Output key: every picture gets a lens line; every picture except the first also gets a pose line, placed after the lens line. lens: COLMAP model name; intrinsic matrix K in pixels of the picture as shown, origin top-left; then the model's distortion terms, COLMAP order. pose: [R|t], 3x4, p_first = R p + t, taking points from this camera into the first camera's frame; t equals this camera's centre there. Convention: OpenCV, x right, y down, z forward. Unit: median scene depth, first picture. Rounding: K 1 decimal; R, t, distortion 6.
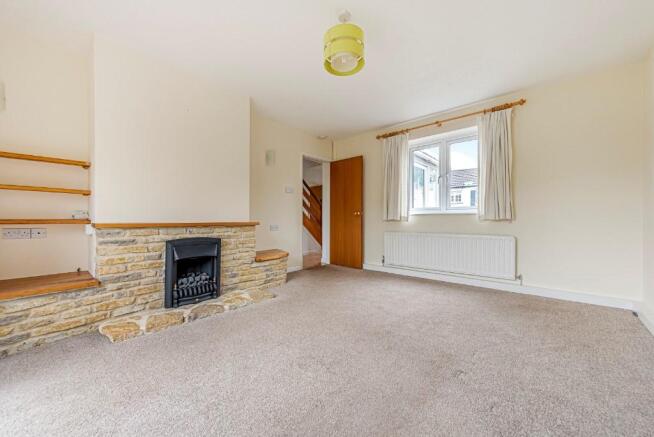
lens RADIAL K [[255.7, 0, 317.0], [0, 255.7, 220.5], [0, 0, 1]] dist [0.011550, -0.000616]
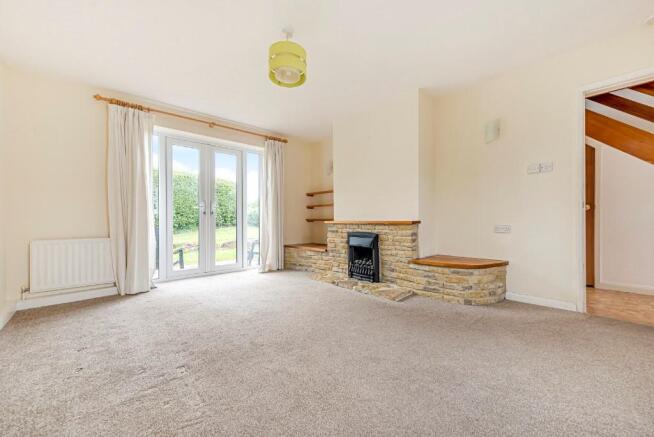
lens RADIAL K [[255.7, 0, 317.0], [0, 255.7, 220.5], [0, 0, 1]] dist [0.011550, -0.000616]
pose [[-0.123821, 0.000900, -0.992304, 0.819881], [0.004309, 0.999991, 0.000370, 0.003263], [0.992295, -0.004230, -0.123824, 0.844743]]
